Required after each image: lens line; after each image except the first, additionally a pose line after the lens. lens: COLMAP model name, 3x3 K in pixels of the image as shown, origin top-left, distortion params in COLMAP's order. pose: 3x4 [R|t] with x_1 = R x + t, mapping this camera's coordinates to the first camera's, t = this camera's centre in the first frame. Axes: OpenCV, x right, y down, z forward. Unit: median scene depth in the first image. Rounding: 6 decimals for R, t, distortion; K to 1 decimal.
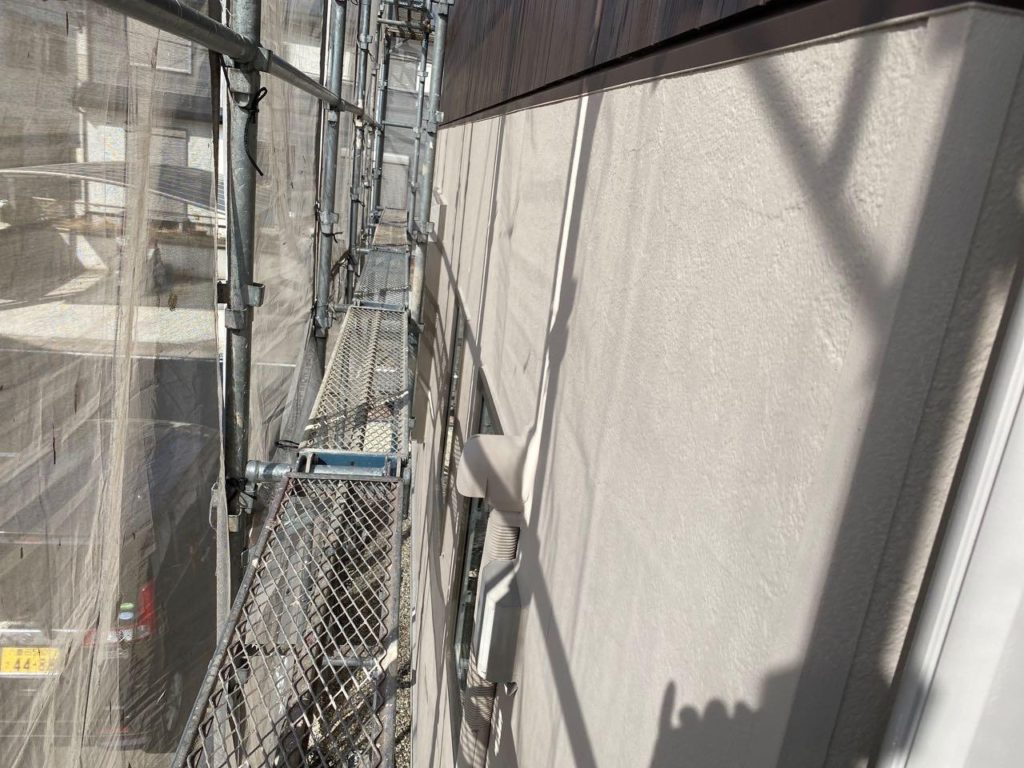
lens RADIAL K [[782.1, 0, 512.0], [0, 782.1, 384.0], [0, 0, 1]] dist [0.004024, 0.001906]
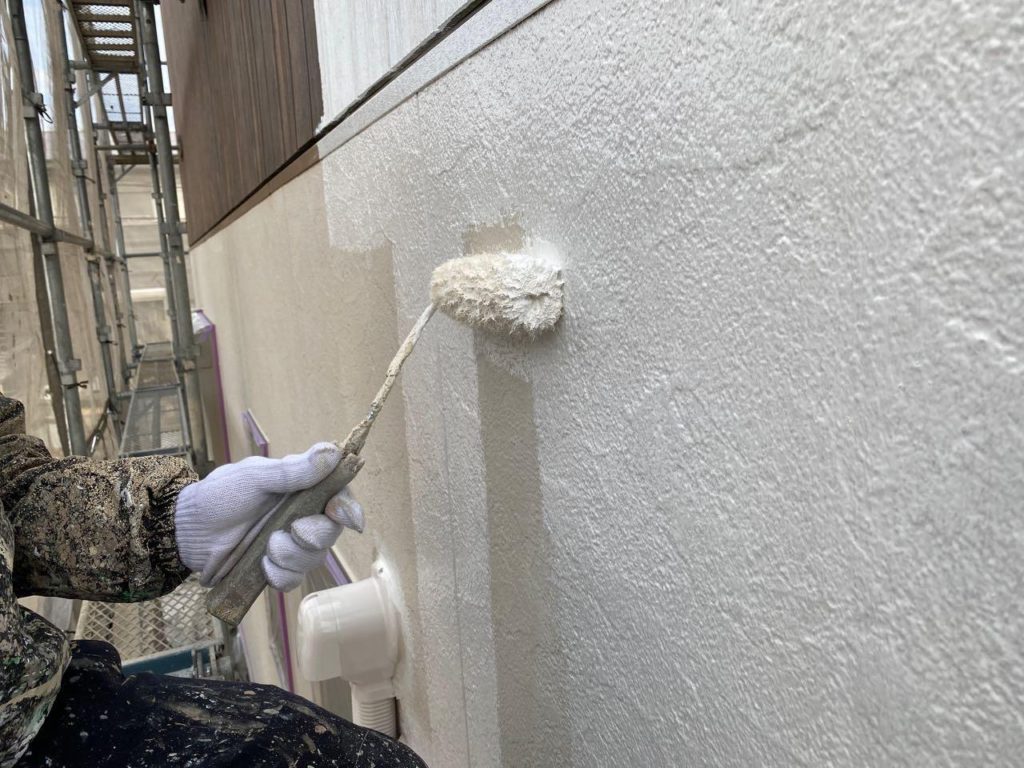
lens RADIAL K [[768.7, 0, 510.8], [0, 768.7, 374.4], [0, 0, 1]] dist [0.007500, 0.002762]
pose [[0.941015, -0.220034, 0.257052, -0.022623], [0.250305, 0.963856, -0.091265, -0.057328], [-0.227680, 0.150223, 0.962078, 0.547782]]
